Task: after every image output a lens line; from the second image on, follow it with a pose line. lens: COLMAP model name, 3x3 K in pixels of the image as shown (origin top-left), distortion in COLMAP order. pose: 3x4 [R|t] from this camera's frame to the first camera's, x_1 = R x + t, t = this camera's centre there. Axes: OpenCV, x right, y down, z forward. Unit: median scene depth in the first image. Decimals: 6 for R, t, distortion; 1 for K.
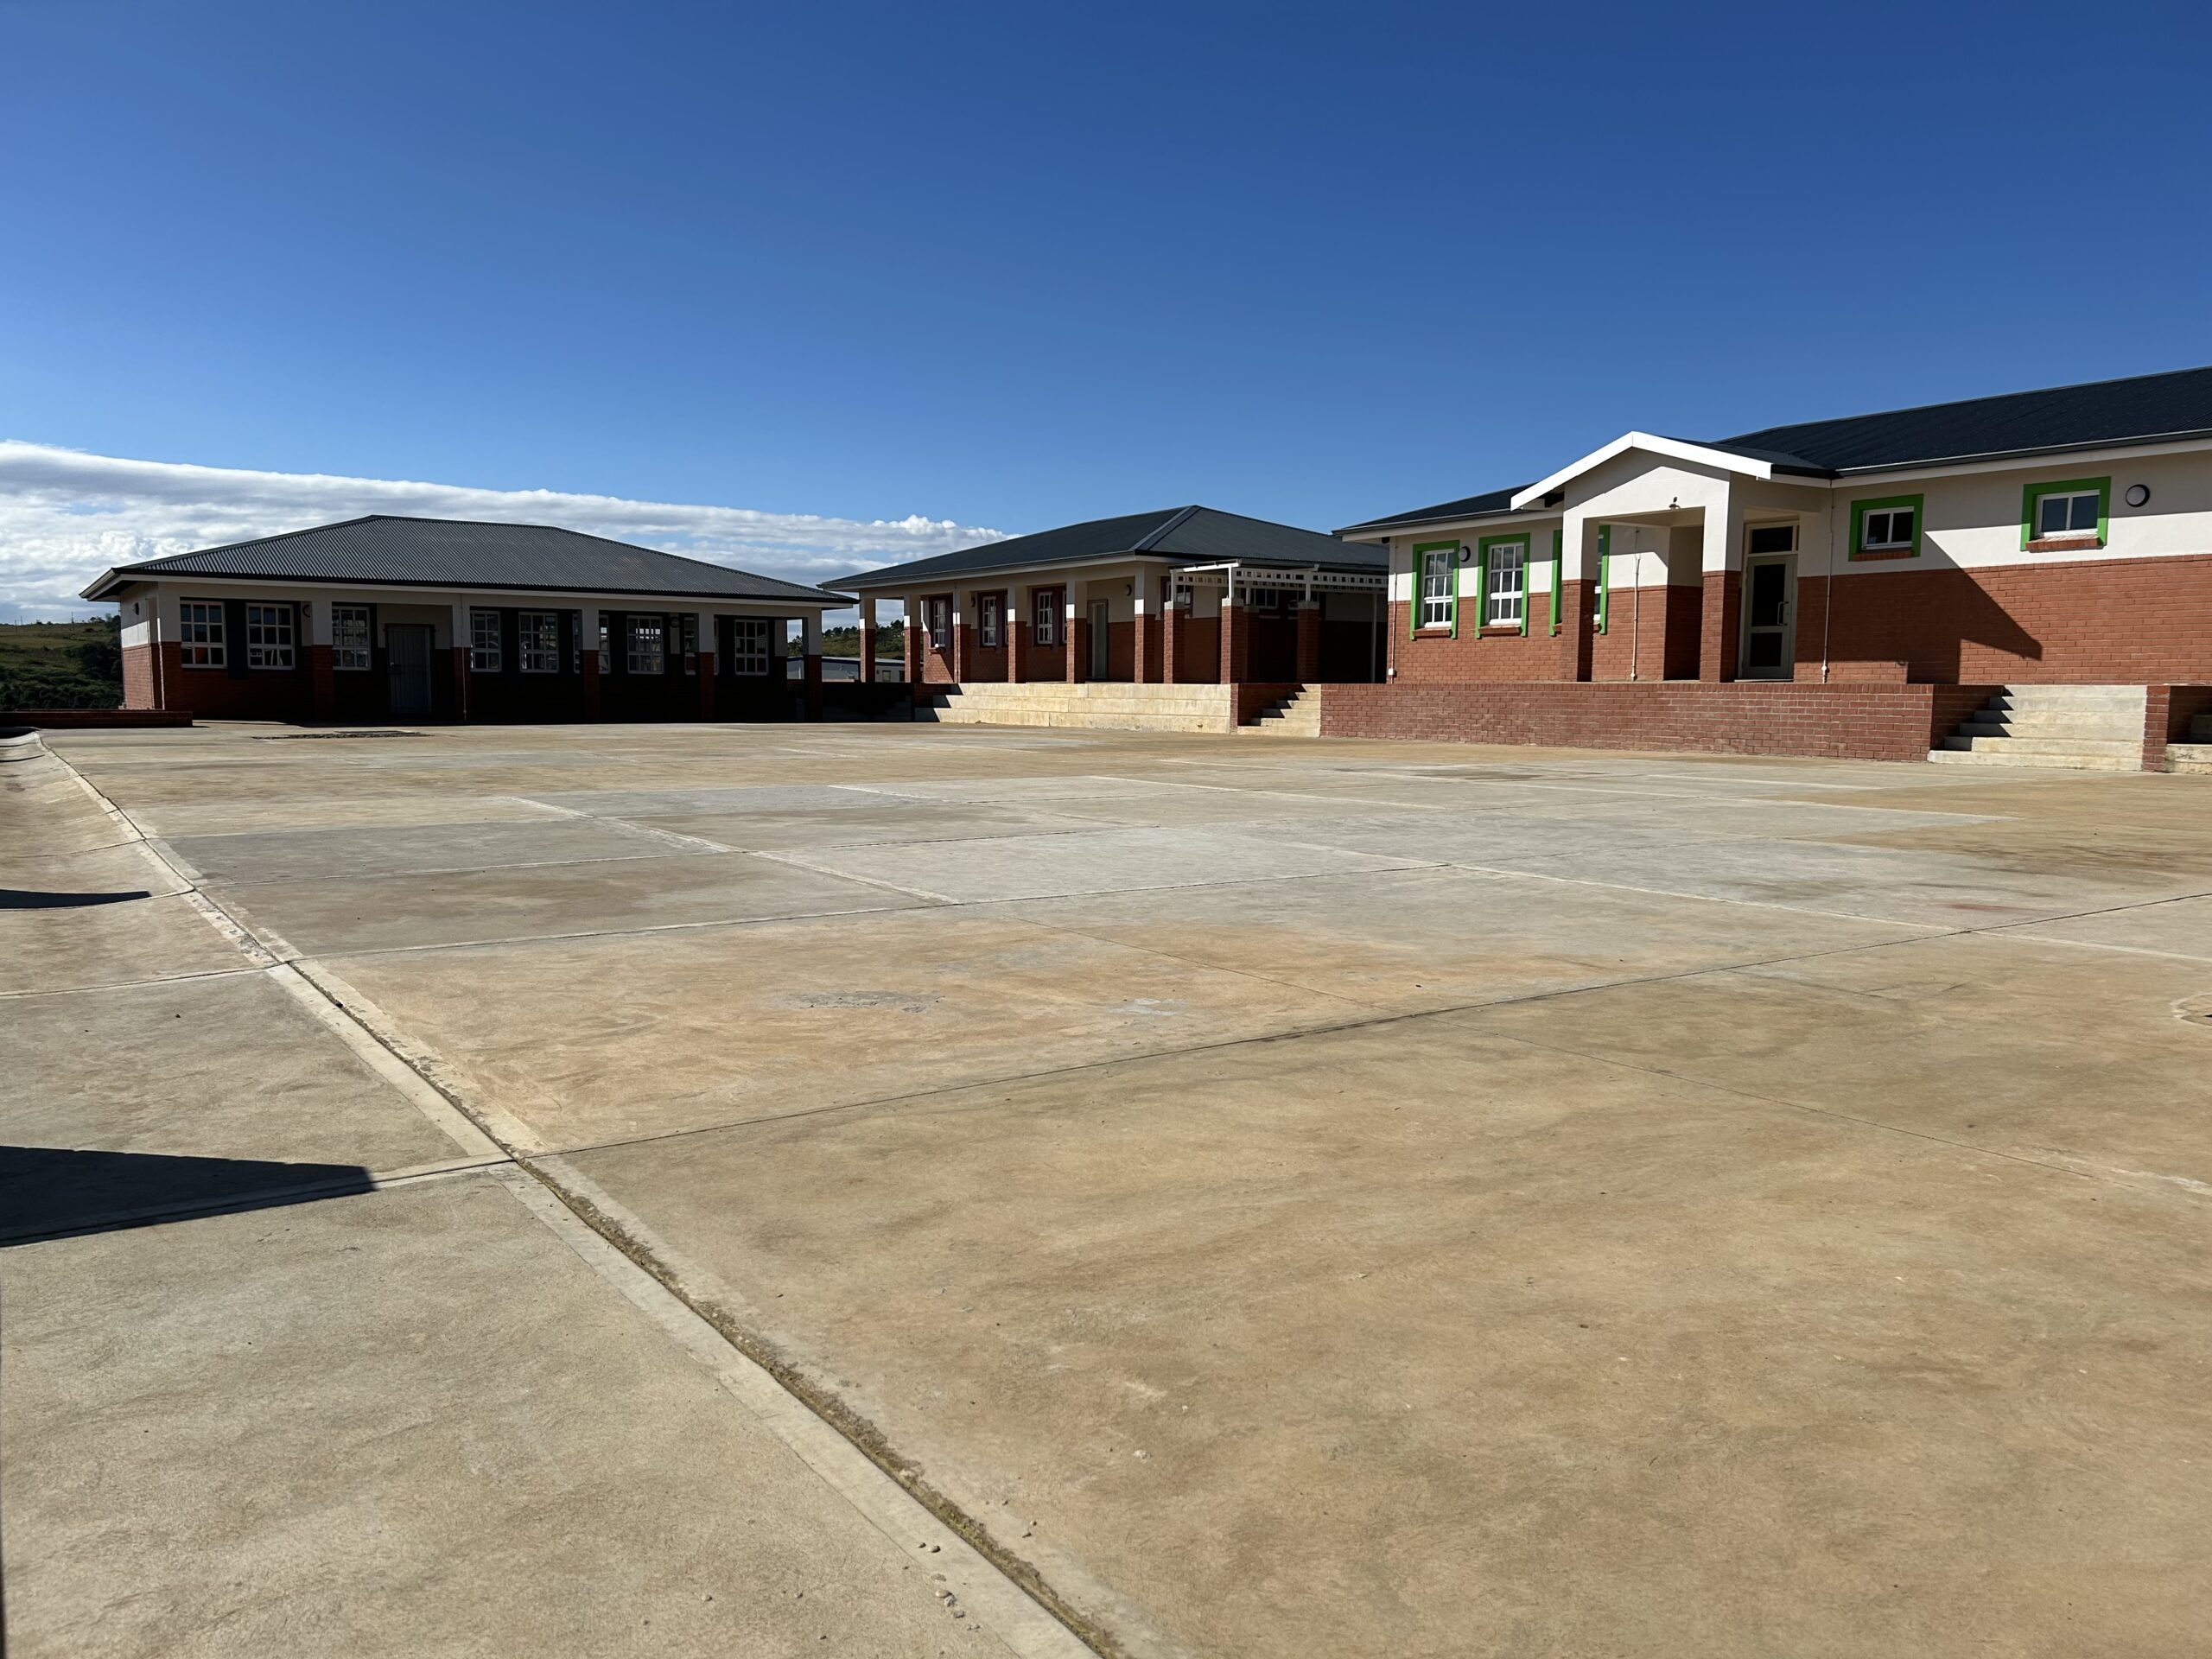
lens RADIAL K [[1690.2, 0, 1106.0], [0, 1690.2, 829.5], [0, 0, 1]] dist [0.062647, -0.002425]
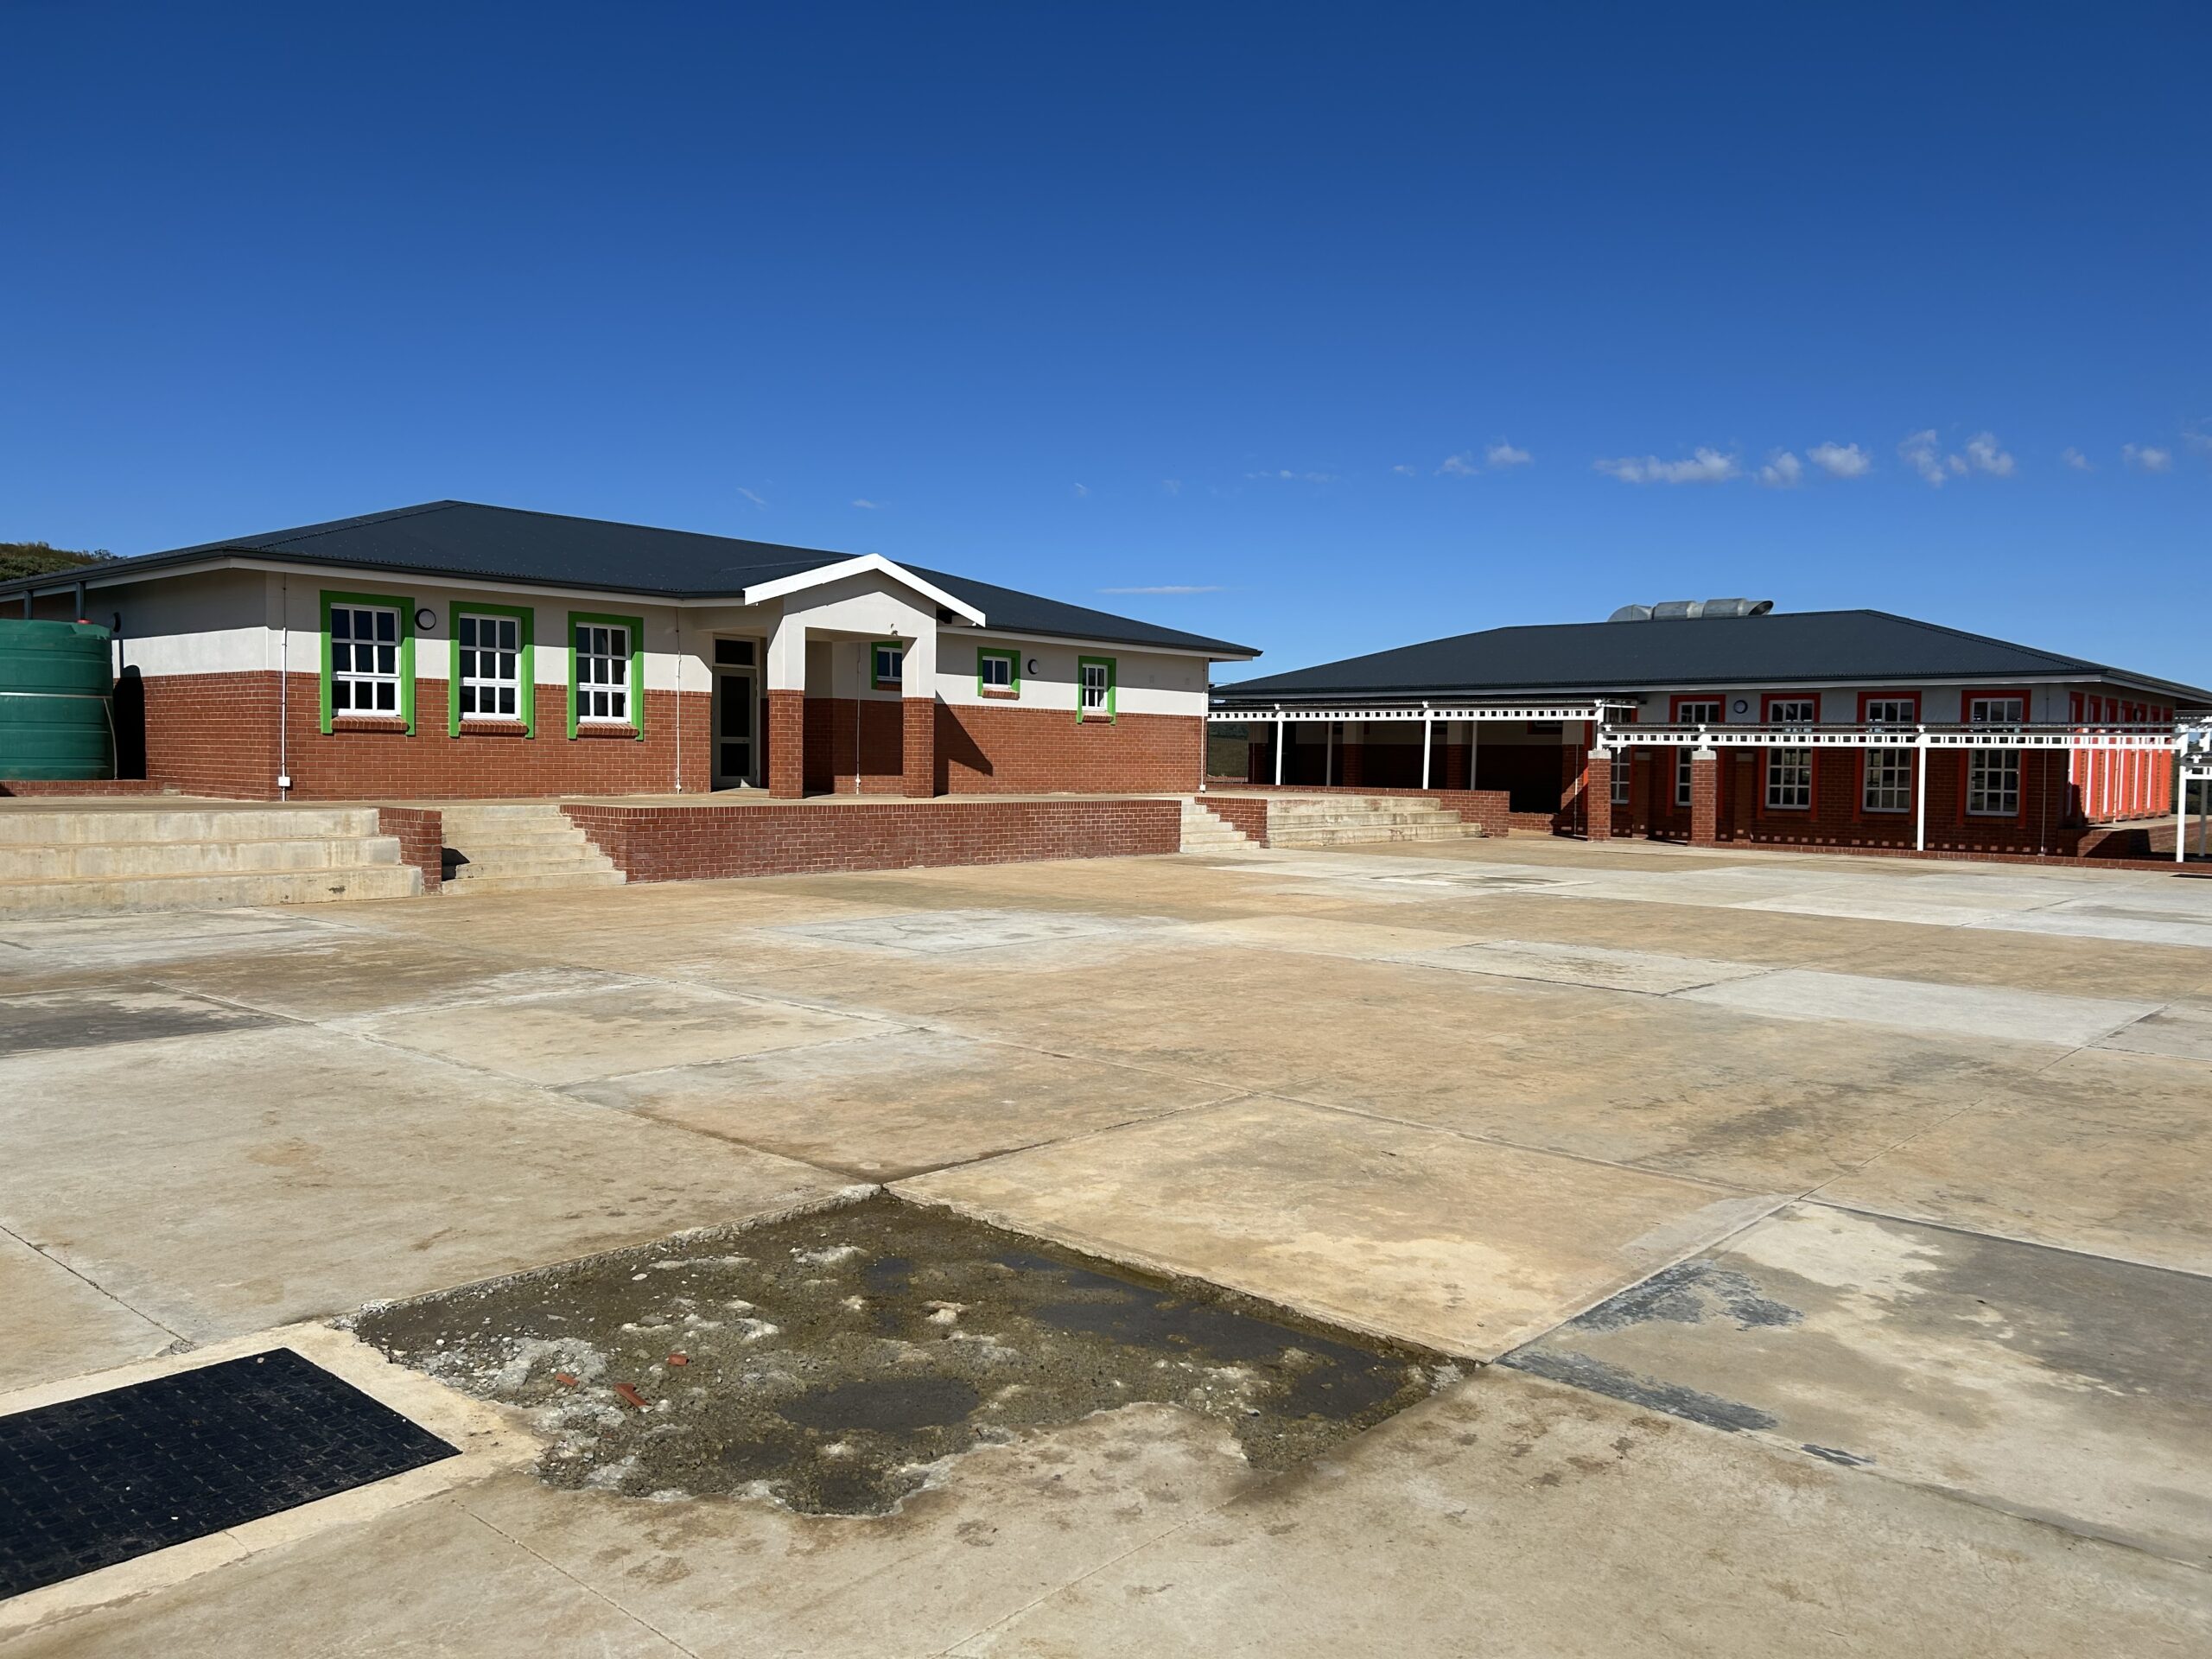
lens RADIAL K [[1690.2, 0, 1106.0], [0, 1690.2, 829.5], [0, 0, 1]] dist [0.062647, -0.002425]
pose [[-0.229088, -0.054453, 0.971881, -0.678767], [0.066952, 0.995188, 0.071540, -0.127082], [-0.971100, 0.081458, -0.224340, 1.060850]]
